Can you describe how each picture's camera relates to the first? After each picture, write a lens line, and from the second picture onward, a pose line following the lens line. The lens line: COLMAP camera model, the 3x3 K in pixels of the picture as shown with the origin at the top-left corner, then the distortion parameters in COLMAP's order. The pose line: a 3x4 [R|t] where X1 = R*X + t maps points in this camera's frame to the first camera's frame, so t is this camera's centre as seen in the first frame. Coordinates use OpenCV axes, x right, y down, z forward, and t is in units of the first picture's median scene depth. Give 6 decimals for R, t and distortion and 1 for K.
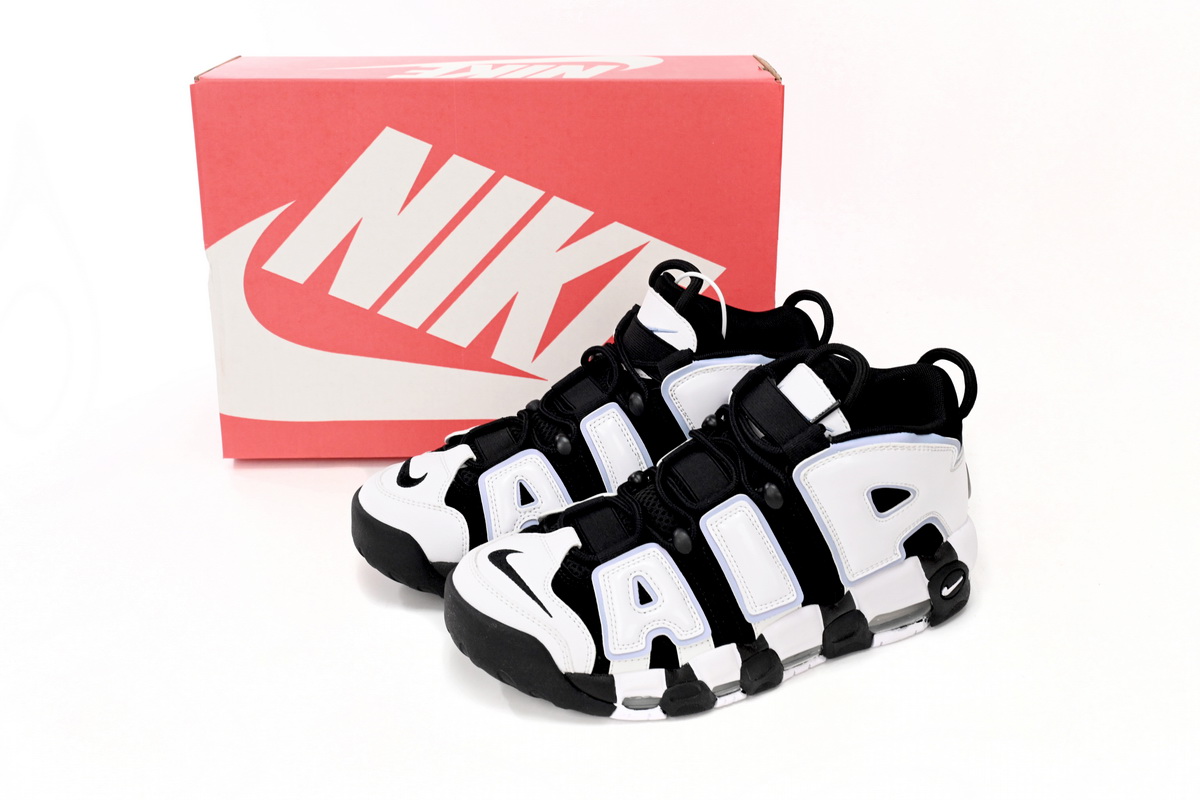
lens RADIAL K [[1352.7, 0, 602.3], [0, 1352.7, 399.2], [0, 0, 1]] dist [-0.004033, 0.000000]
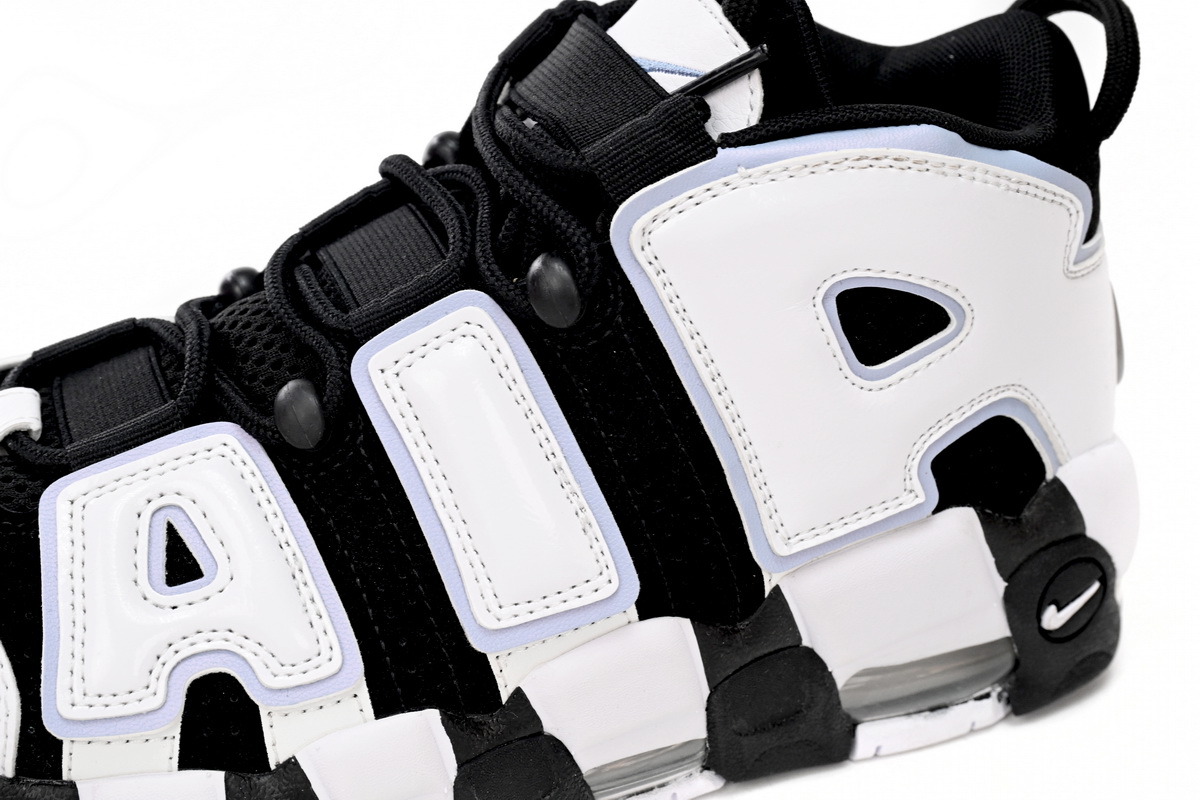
lens RADIAL K [[1936.0, 0, 598.2], [0, 1936.0, 401.7], [0, 0, 1]] dist [-0.005867, 0.000000]
pose [[0.999259, 0.031803, -0.021682, 0.147718], [-0.033290, 0.996841, -0.072106, 0.134988], [0.019320, 0.072774, 0.997161, 0.489799]]
